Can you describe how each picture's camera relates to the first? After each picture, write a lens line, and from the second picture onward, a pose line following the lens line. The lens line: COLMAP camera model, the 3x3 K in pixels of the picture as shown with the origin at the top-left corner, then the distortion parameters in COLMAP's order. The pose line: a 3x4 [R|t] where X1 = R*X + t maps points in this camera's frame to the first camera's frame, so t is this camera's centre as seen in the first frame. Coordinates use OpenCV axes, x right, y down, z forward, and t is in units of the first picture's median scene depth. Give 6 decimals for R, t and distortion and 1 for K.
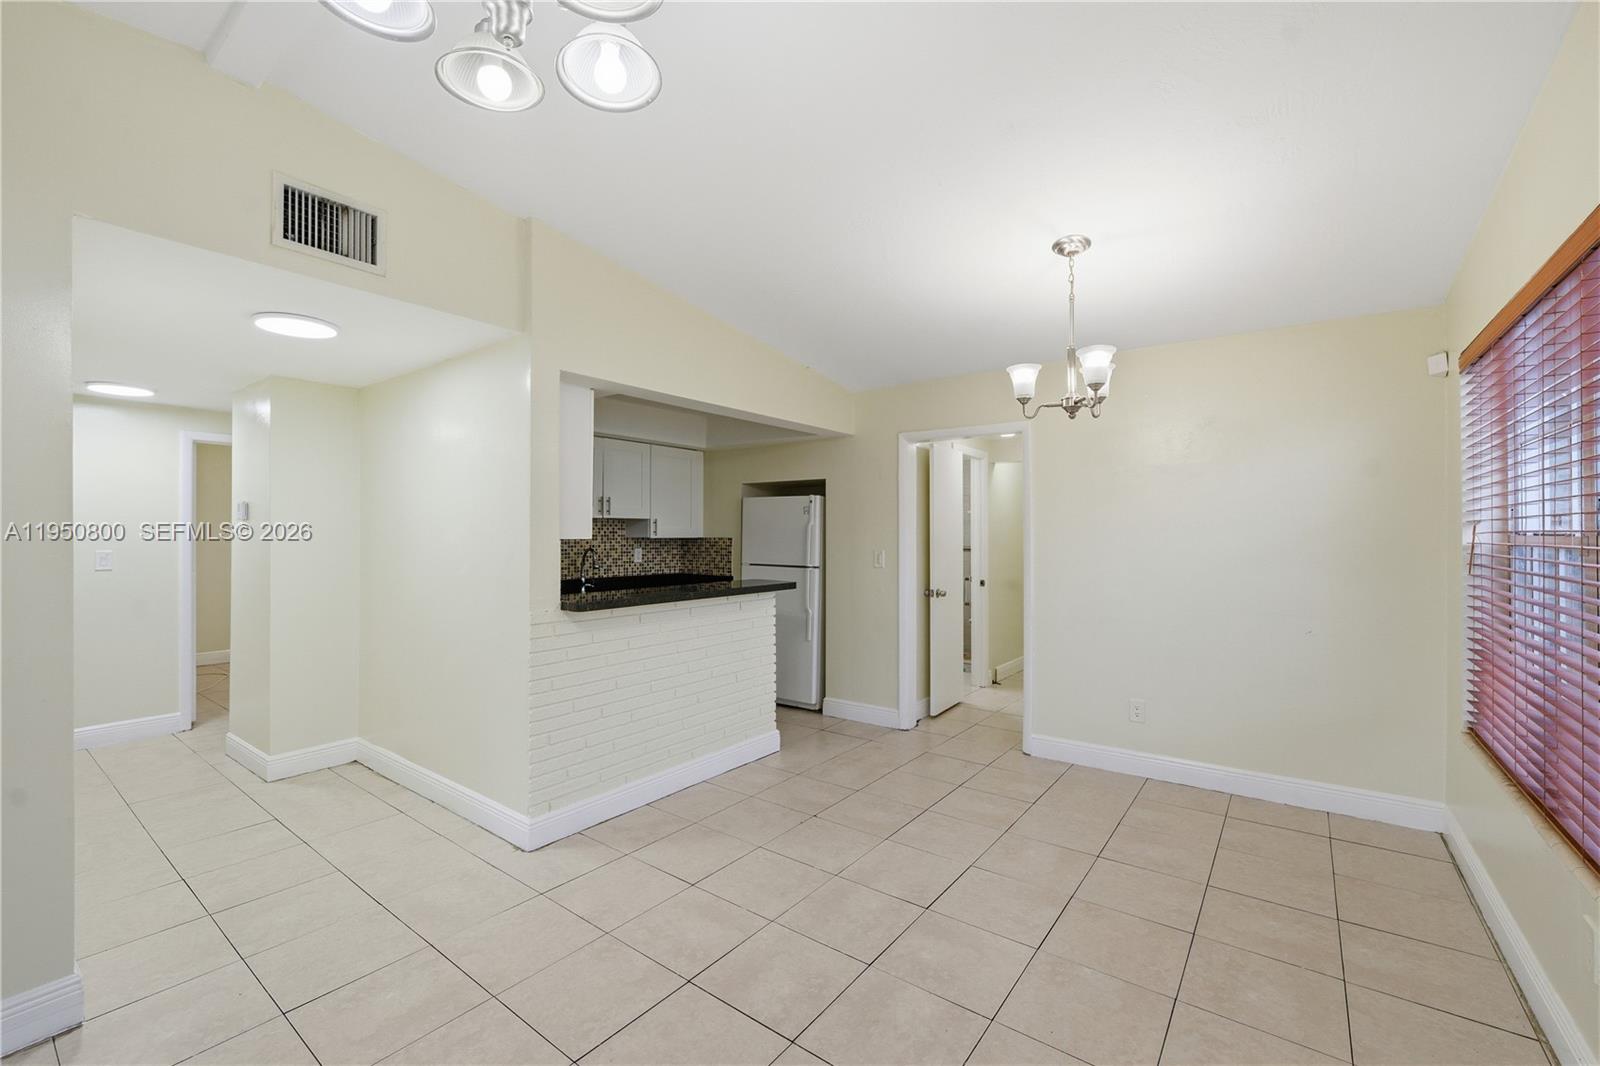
lens RADIAL K [[677.6, 0, 794.5], [0, 677.6, 535.1], [0, 0, 1]] dist [-0.014213, 0.003952]
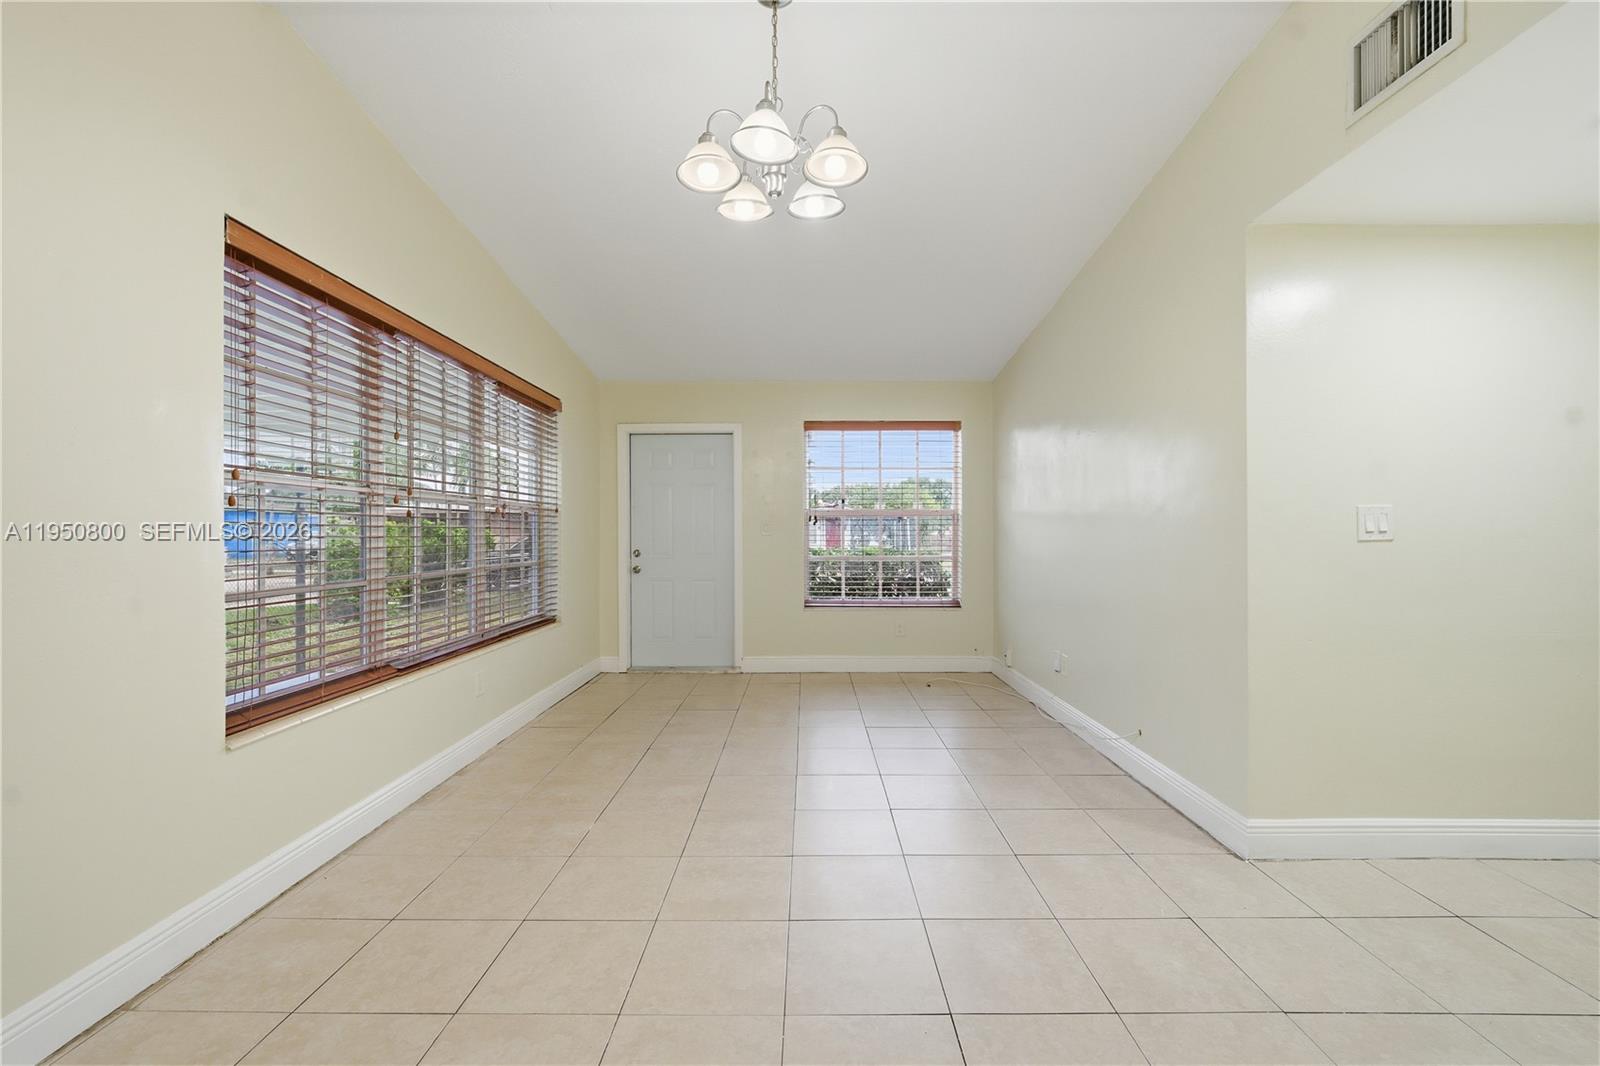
lens RADIAL K [[677.6, 0, 796.0], [0, 677.6, 532.5], [0, 0, 1]] dist [-0.014213, 0.003952]
pose [[-0.807855, -0.001122, -0.589380, 0.216378], [0.000438, 0.999997, -0.002504, 0.065298], [0.589381, -0.002281, -0.807852, 0.890307]]
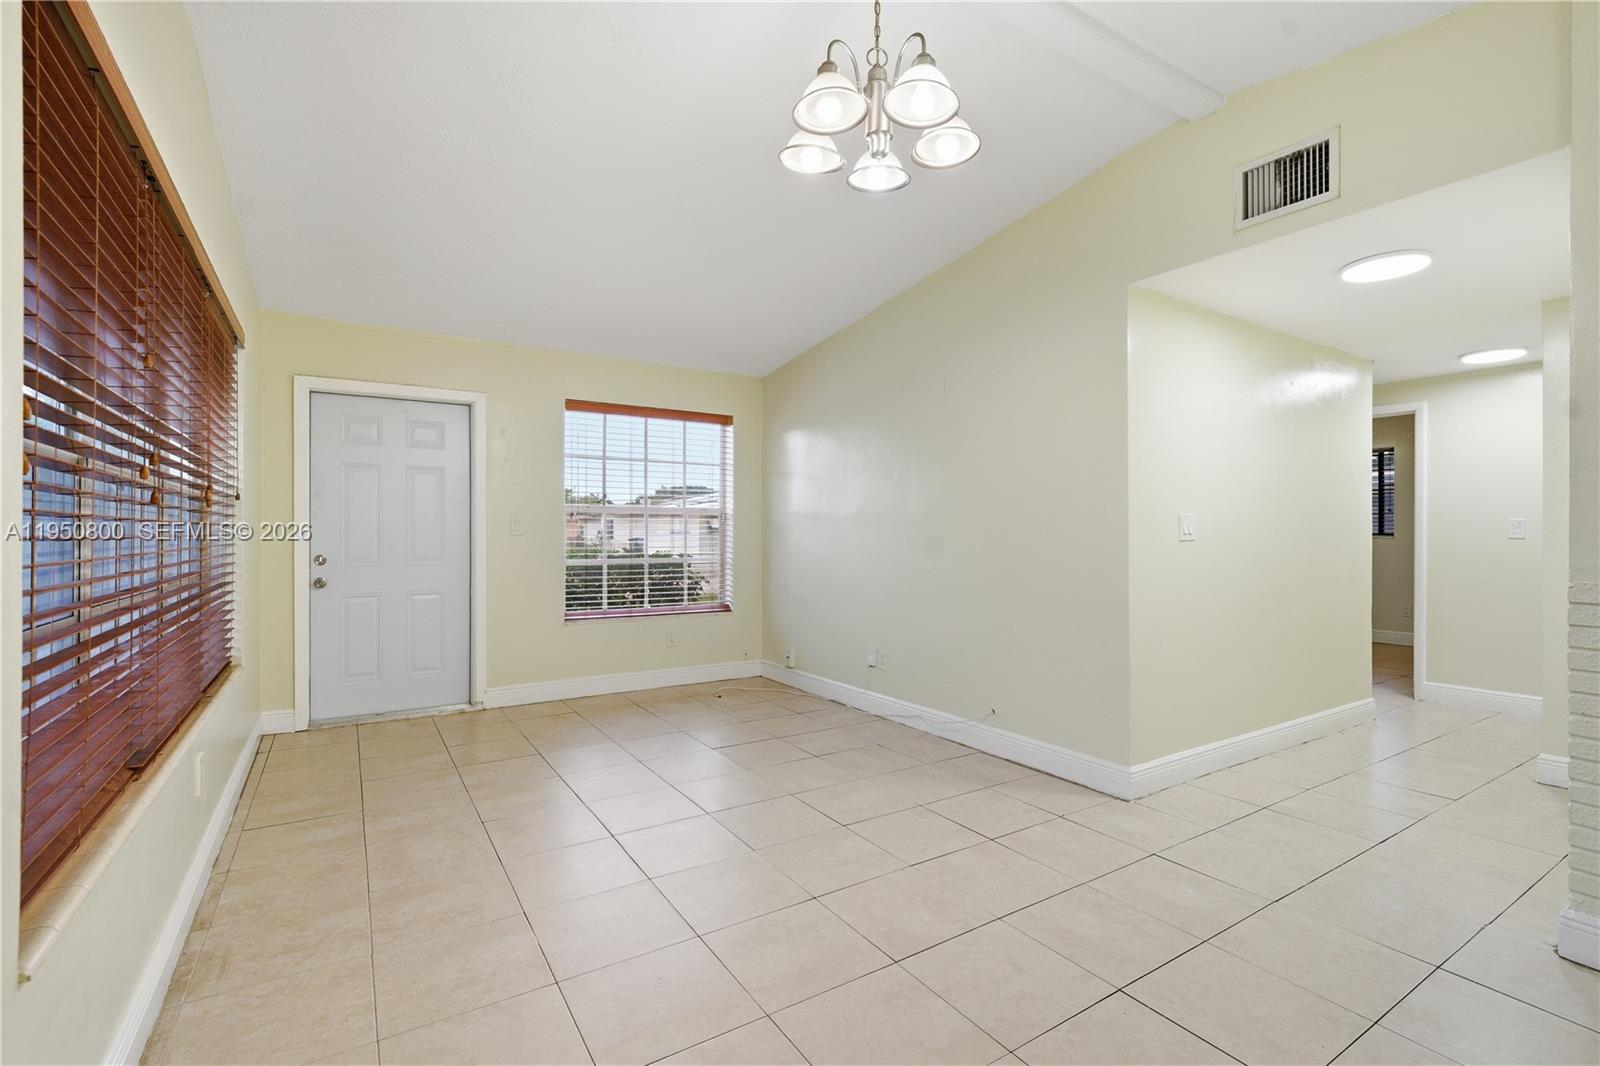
lens RADIAL K [[726.9, 0, 801.8], [0, 726.9, 527.4], [0, 0, 1]] dist [-0.010223, 0.004079]
pose [[-0.354957, -0.010229, -0.934827, 0.455659], [-0.002784, 0.999947, -0.009884, 0.065323], [0.934879, -0.000906, -0.354966, 0.516617]]
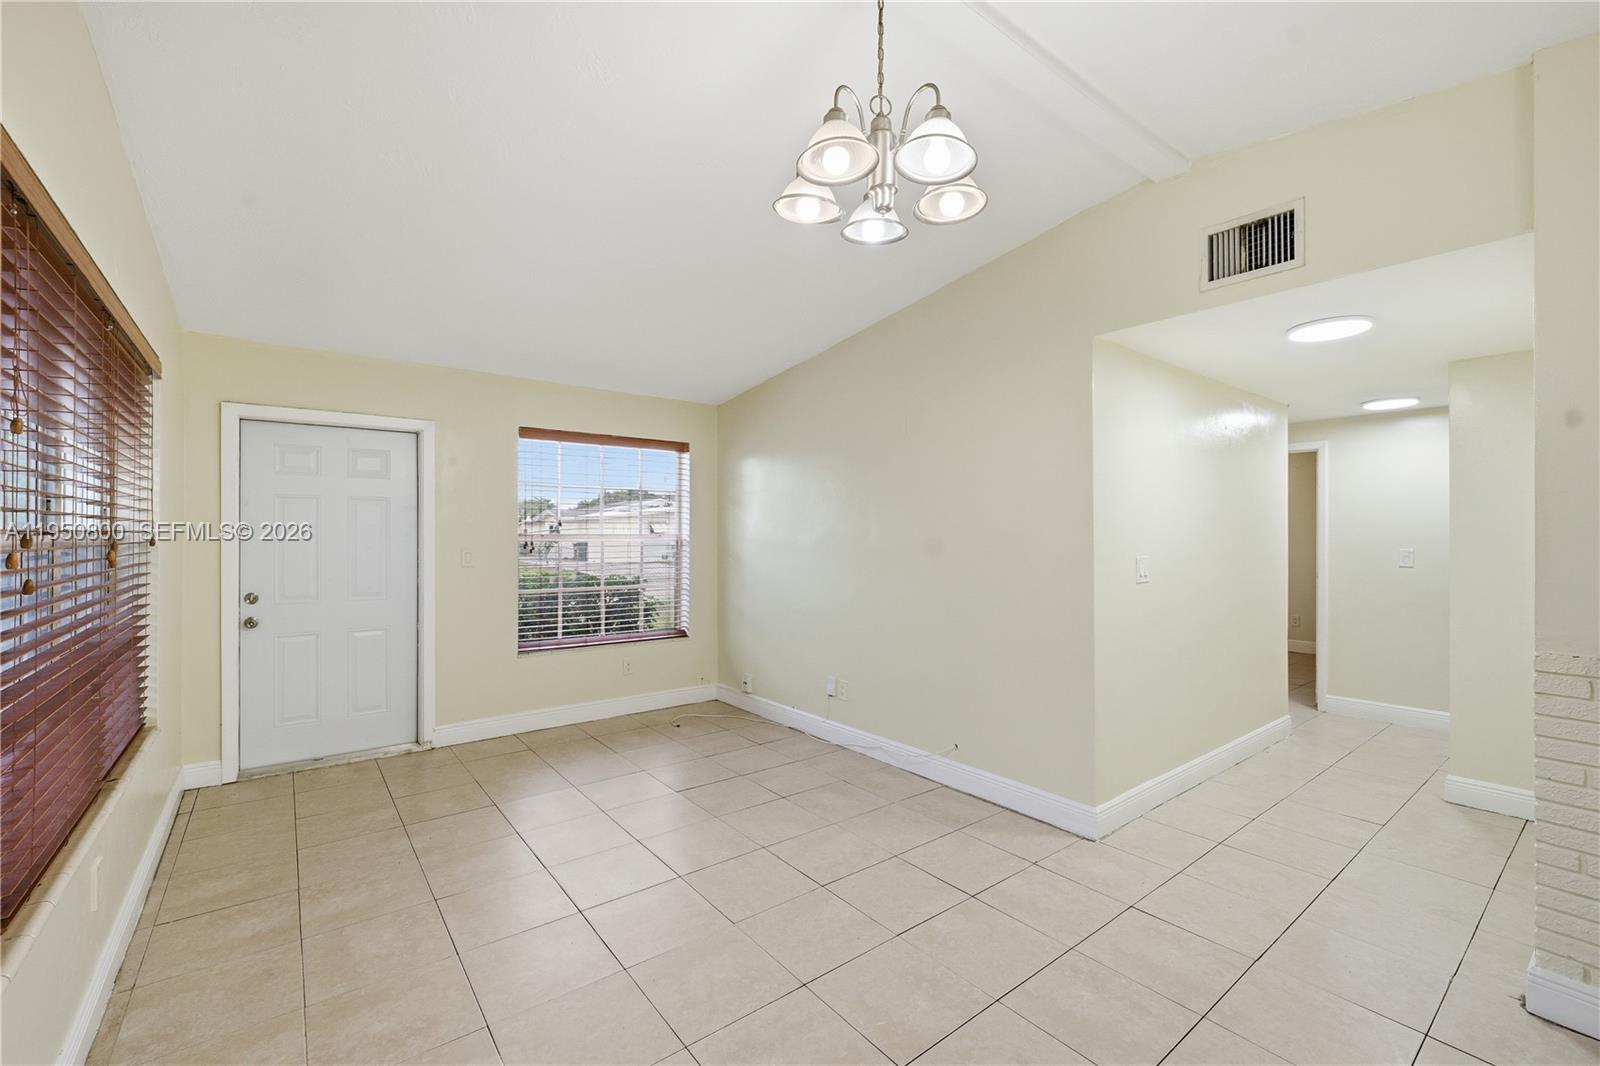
lens RADIAL K [[677.6, 0, 803.6], [0, 677.6, 527.3], [0, 0, 1]] dist [-0.014213, 0.003952]
pose [[-0.263516, -0.012617, -0.964573, 0.392256], [-0.001846, 0.999919, -0.012575, 0.002469], [0.964653, -0.001533, -0.263518, 0.439698]]
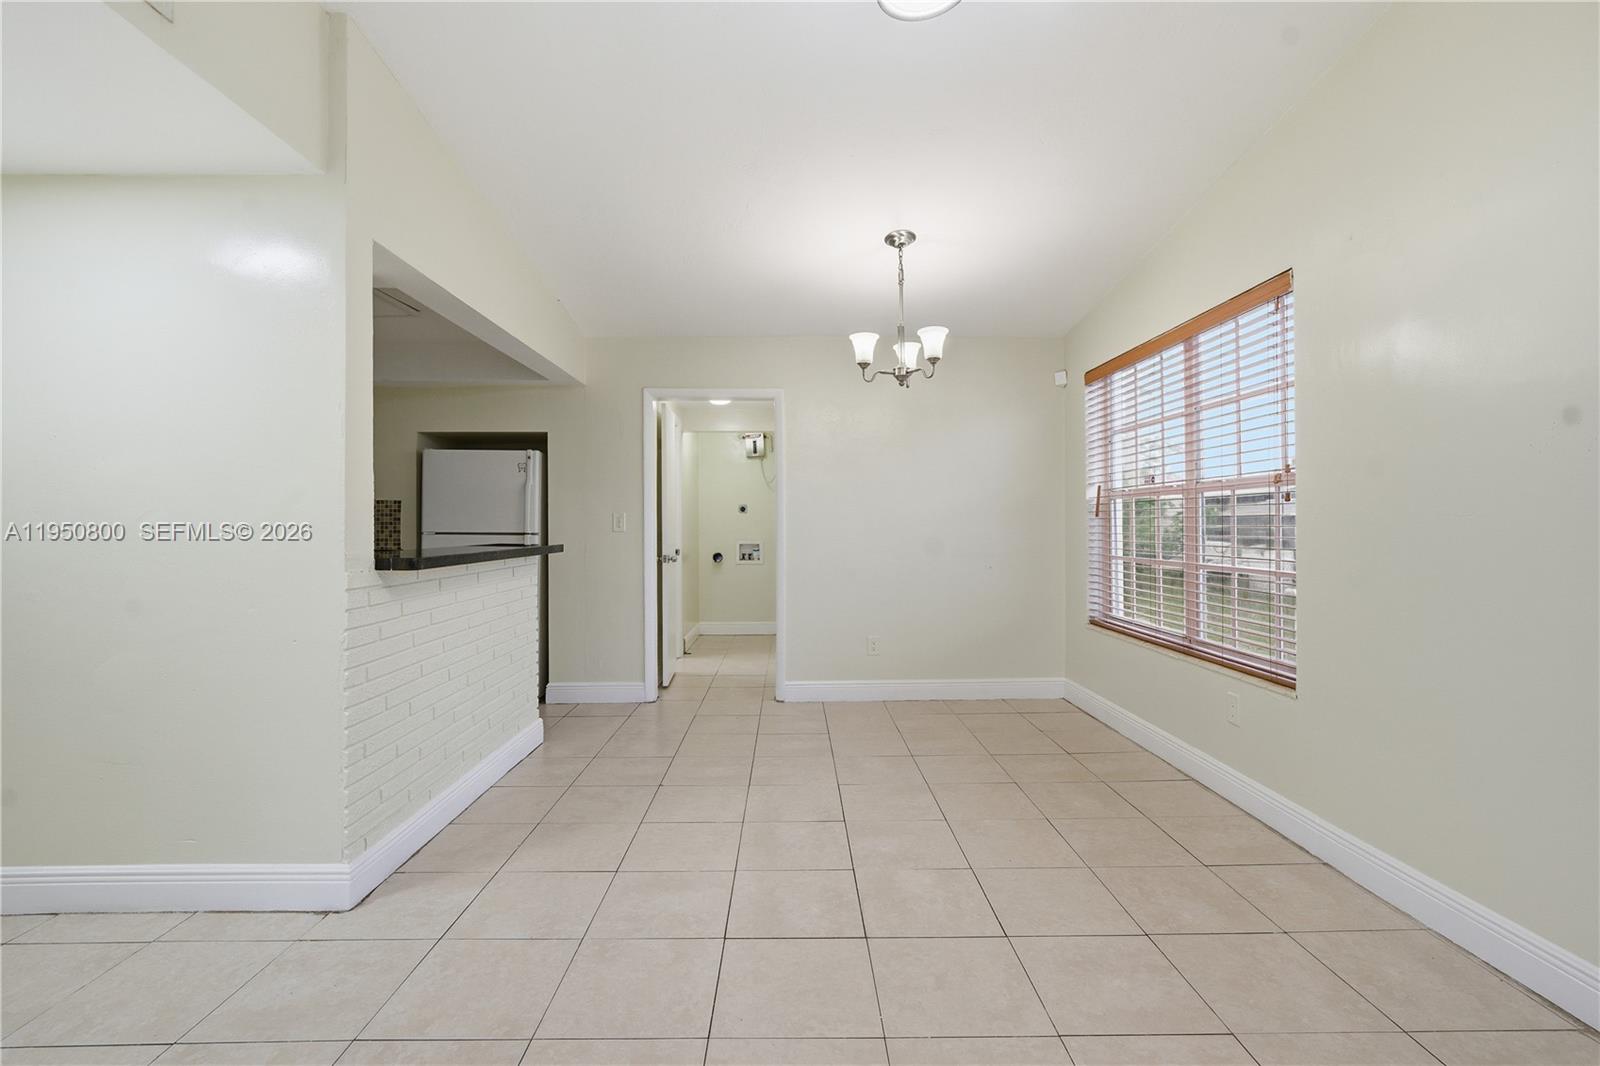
lens RADIAL K [[726.9, 0, 812.1], [0, 726.9, 522.3], [0, 0, 1]] dist [-0.010223, 0.004079]
pose [[0.782064, -0.001282, 0.623196, -0.443830], [0.004397, 0.999984, -0.003462, 0.061319], [-0.623182, 0.005448, 0.782058, 0.094016]]
